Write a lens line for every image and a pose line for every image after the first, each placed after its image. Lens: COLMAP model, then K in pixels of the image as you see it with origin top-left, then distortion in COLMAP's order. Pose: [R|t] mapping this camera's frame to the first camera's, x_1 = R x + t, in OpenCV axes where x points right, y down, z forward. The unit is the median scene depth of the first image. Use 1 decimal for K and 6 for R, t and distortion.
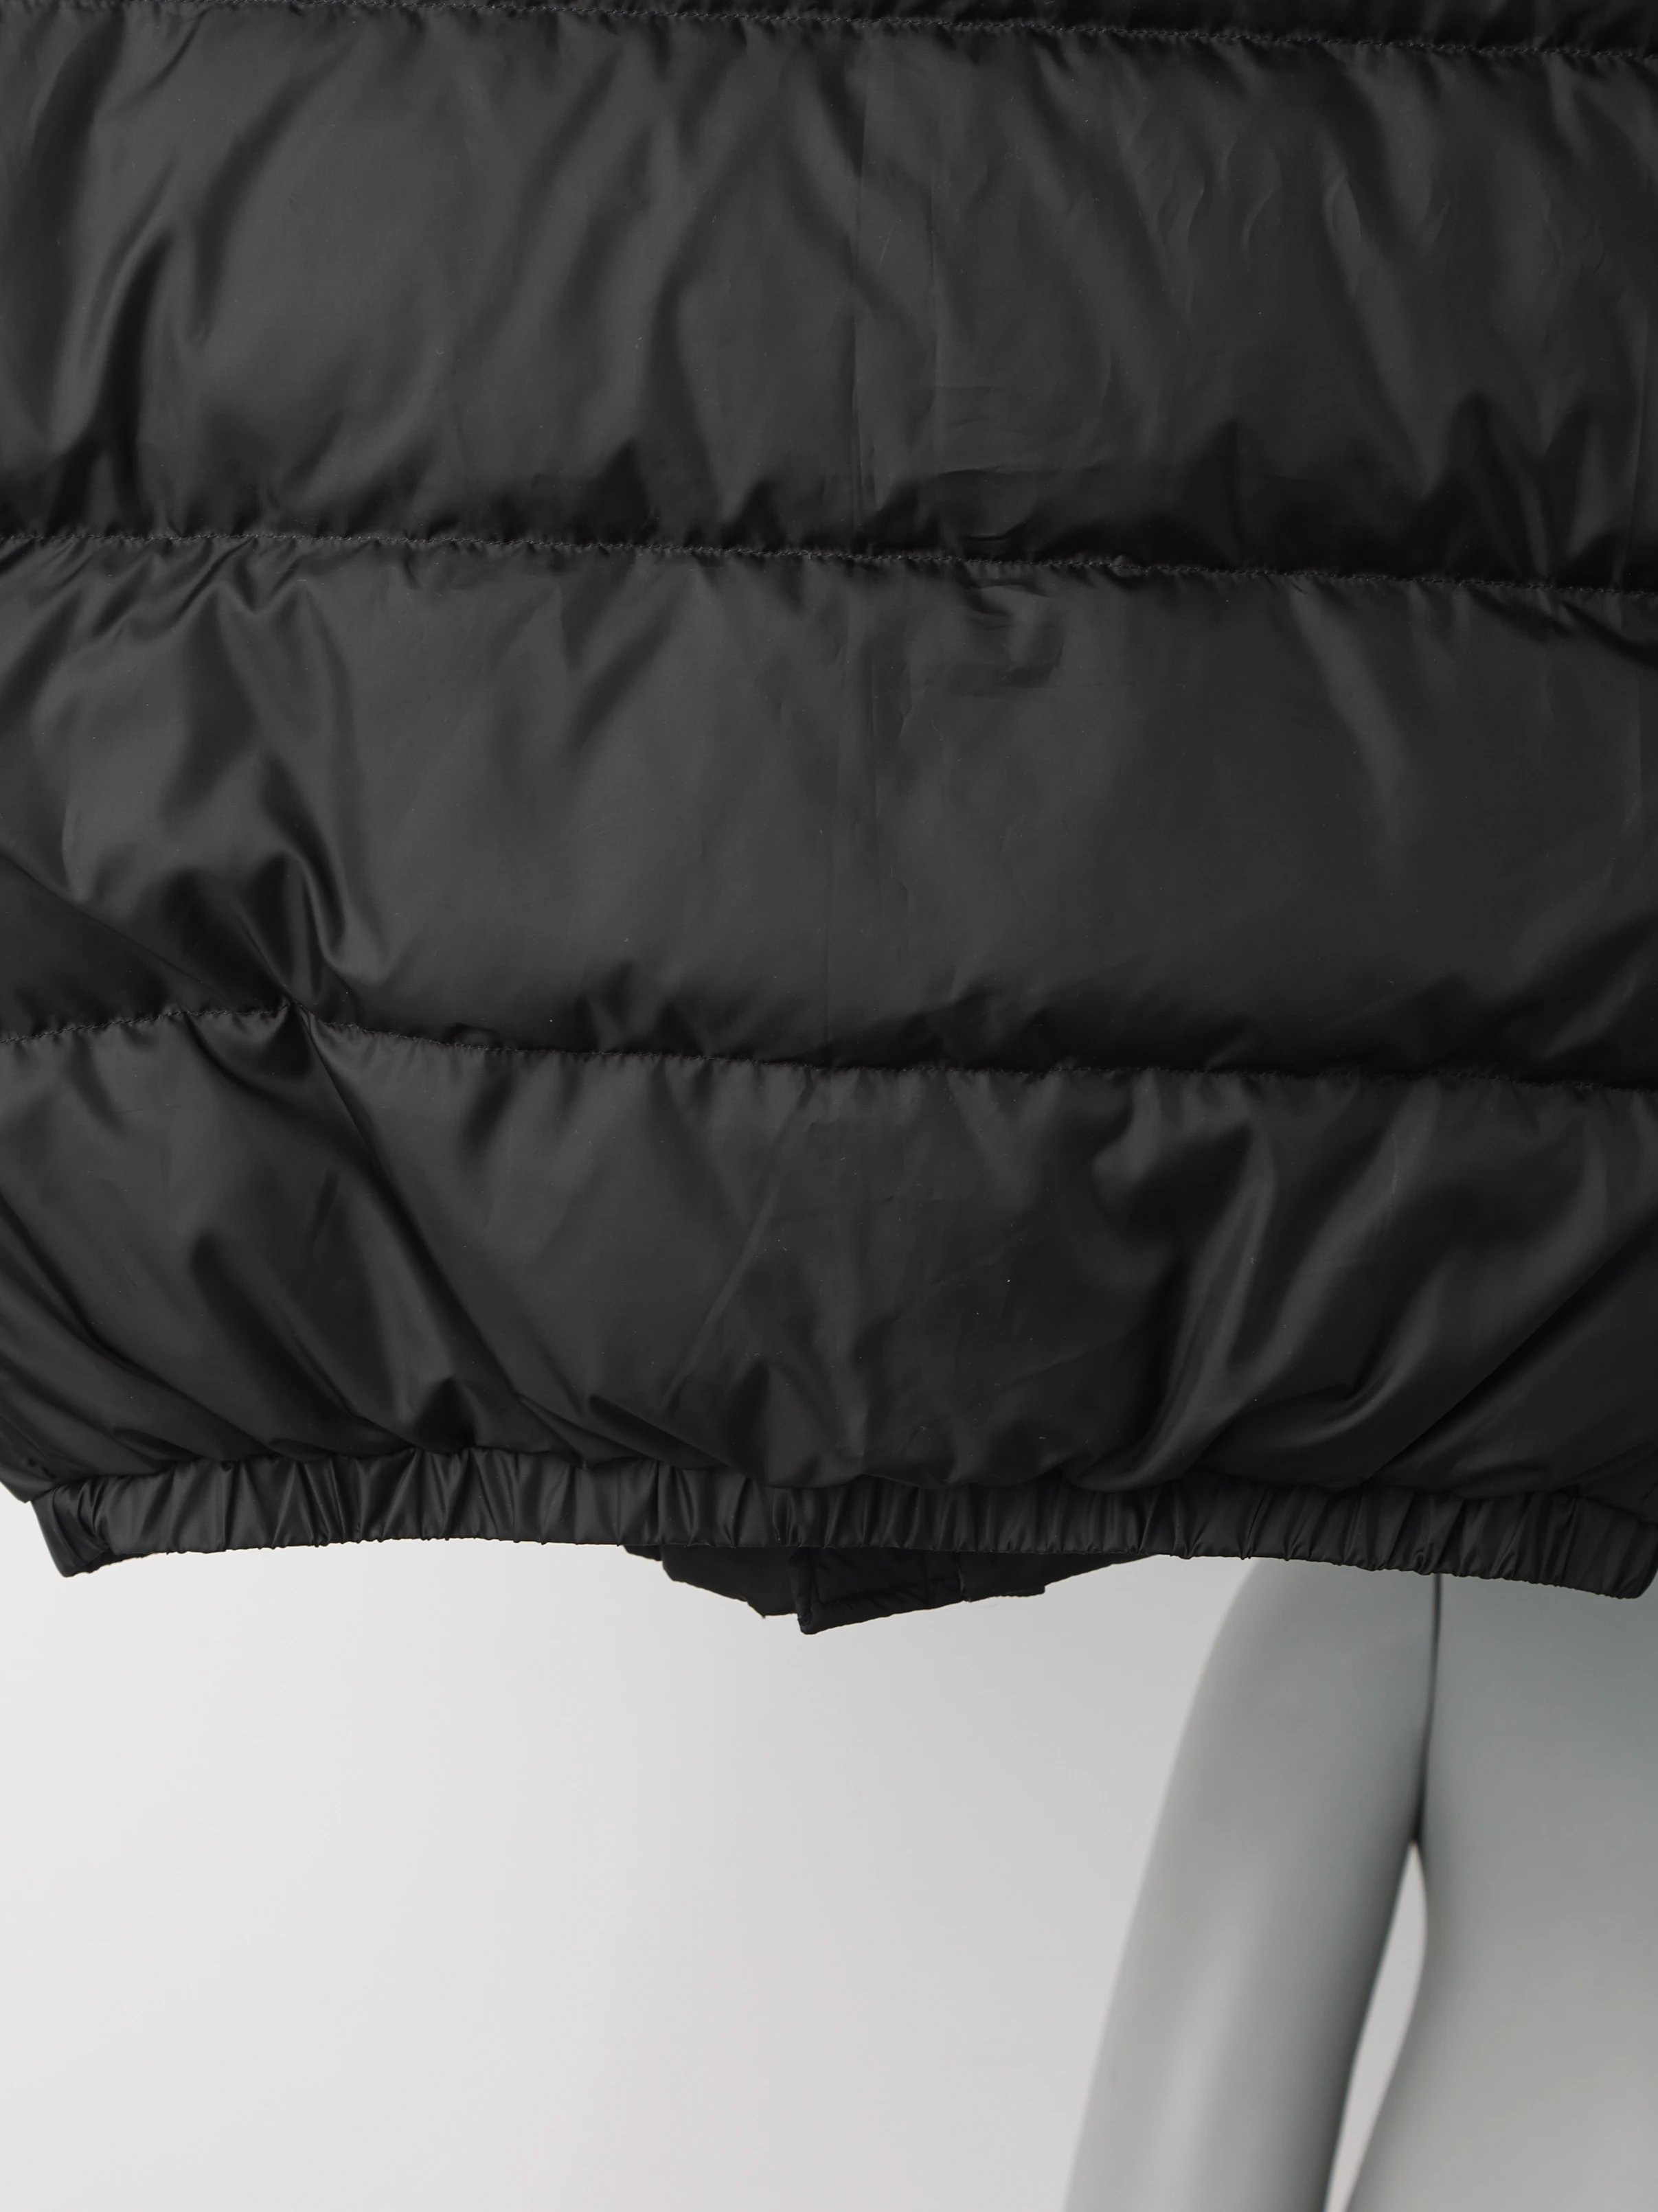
lens RADIAL K [[4765.8, 0, 836.0], [0, 4765.8, 1106.7], [0, 0, 1]] dist [0.260008, 0.000000]
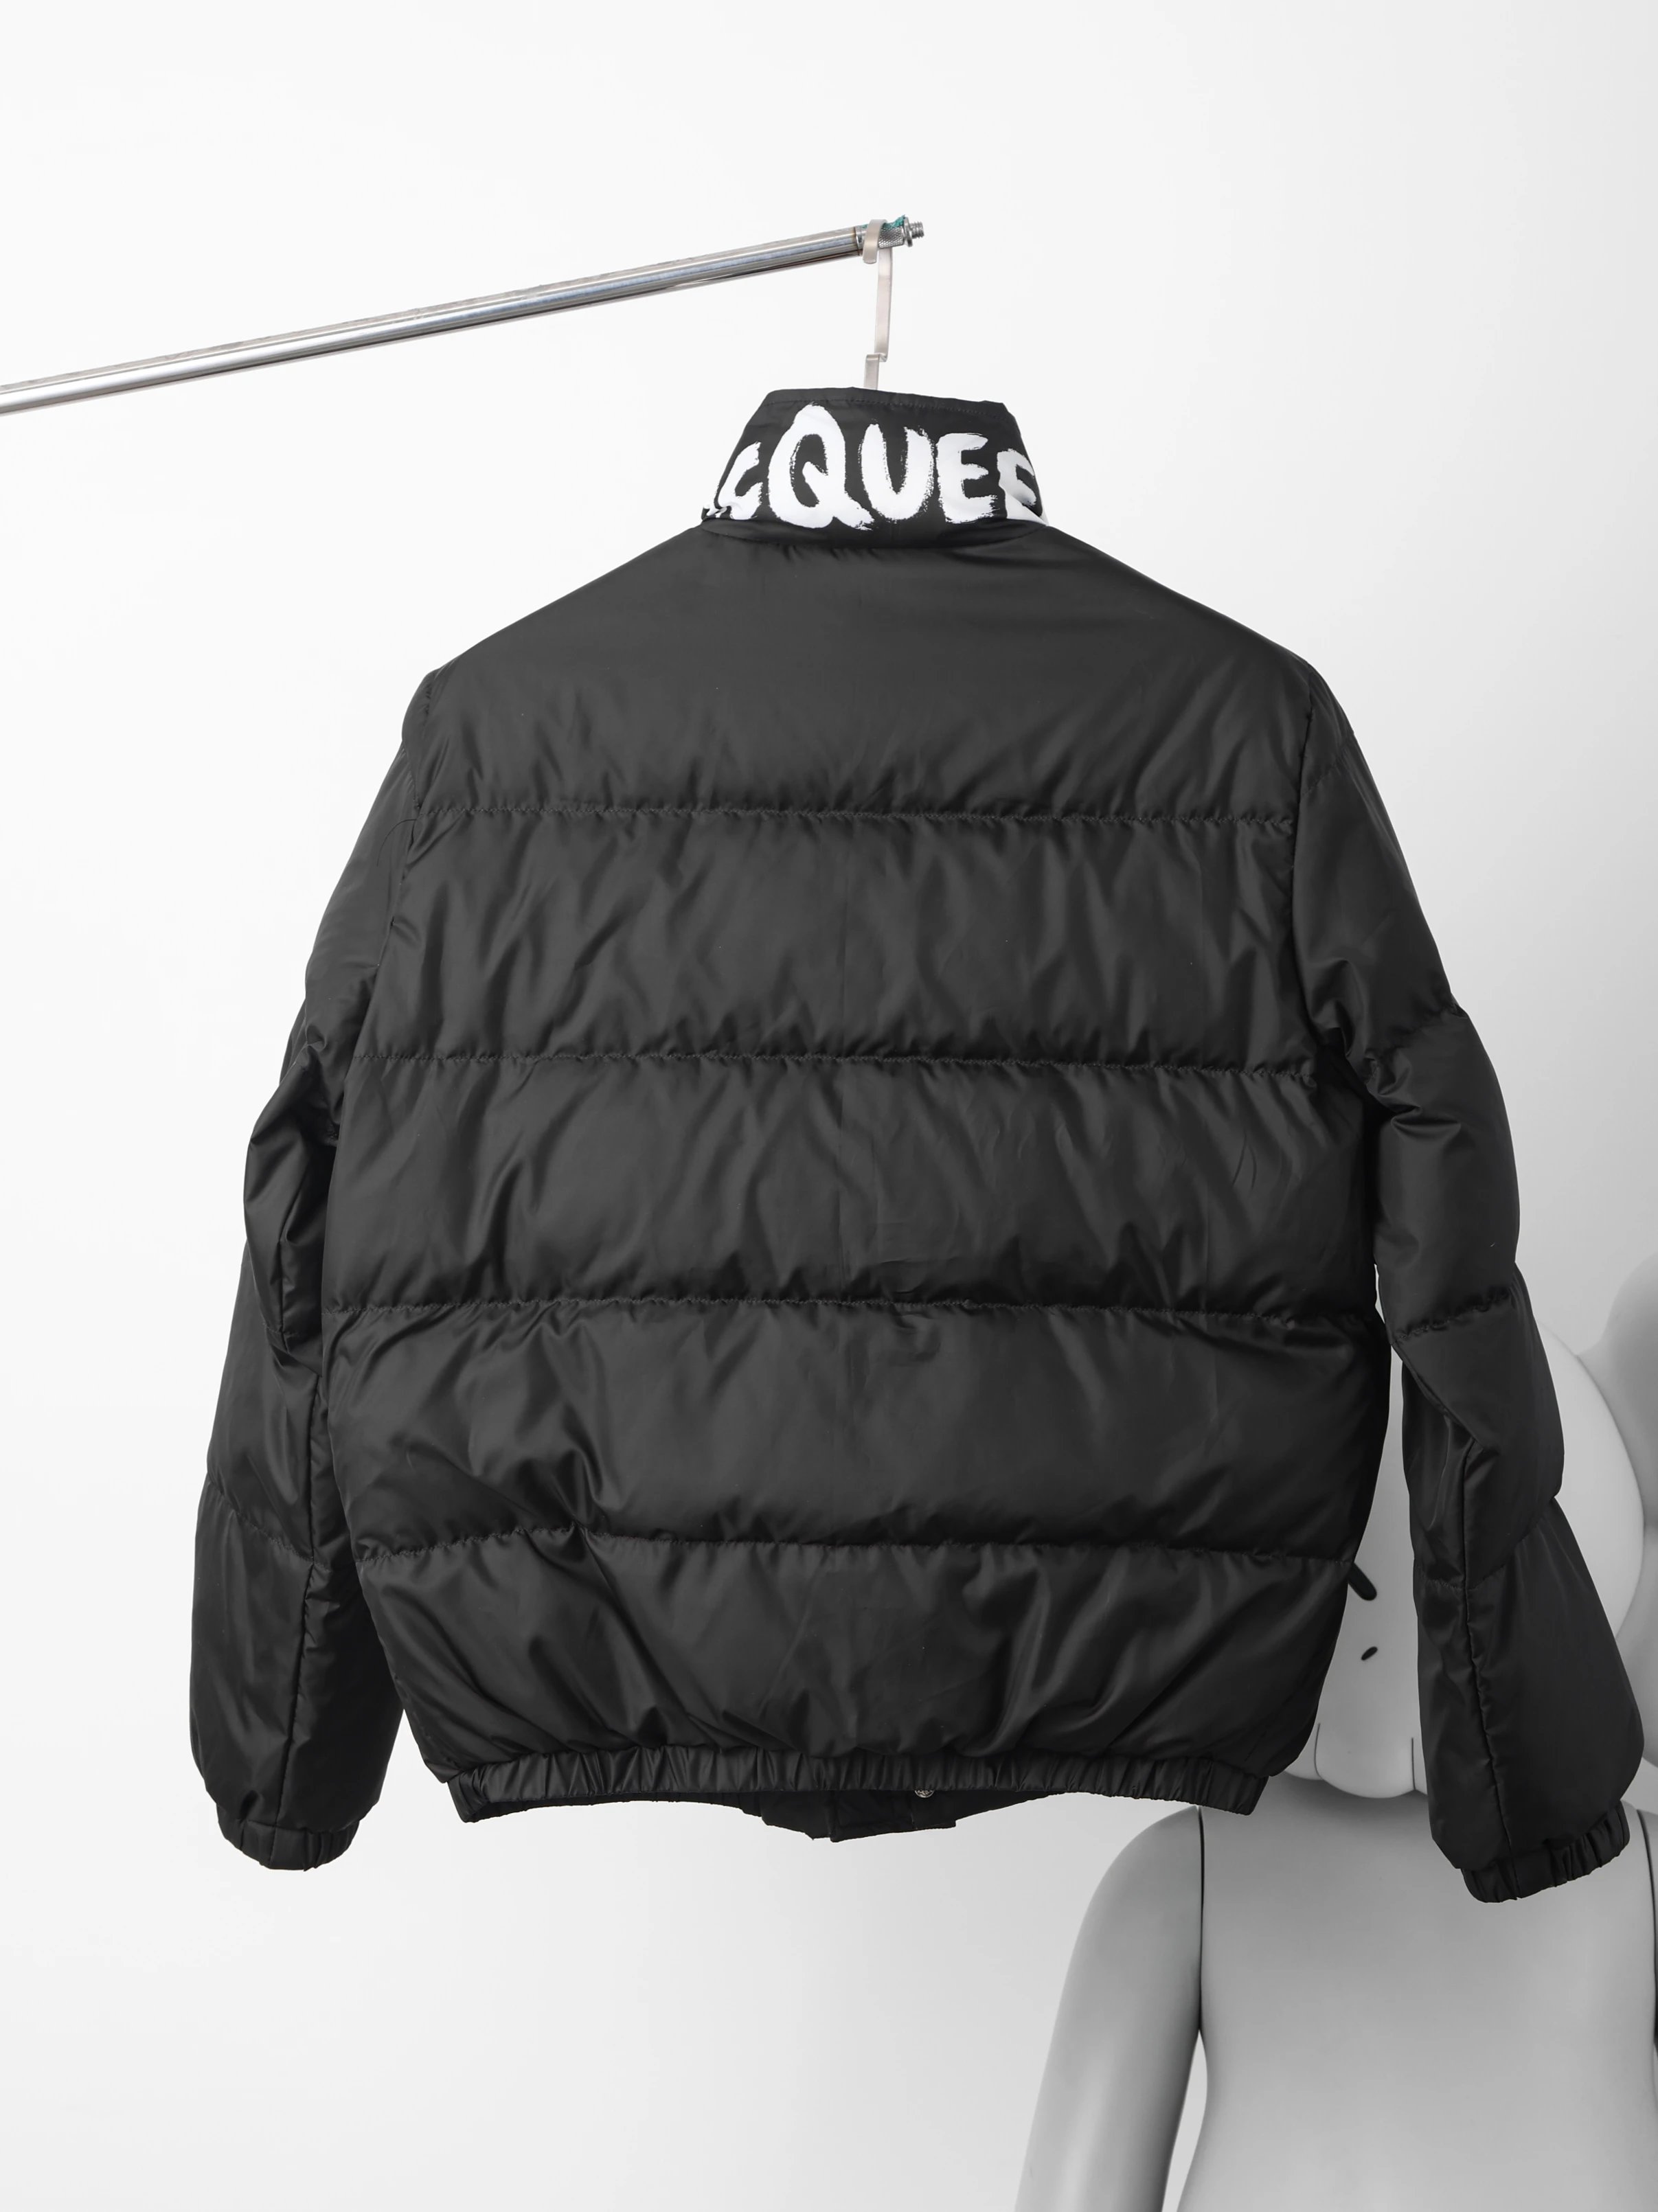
lens RADIAL K [[4475.9, 0, 820.2], [0, 4475.9, 1107.1], [0, 0, 1]] dist [0.330487, 0.000000]
pose [[0.999175, -0.023769, -0.032928, 0.061103], [0.018138, 0.986649, -0.161849, 0.119543], [0.036336, 0.161118, 0.986266, -0.963395]]
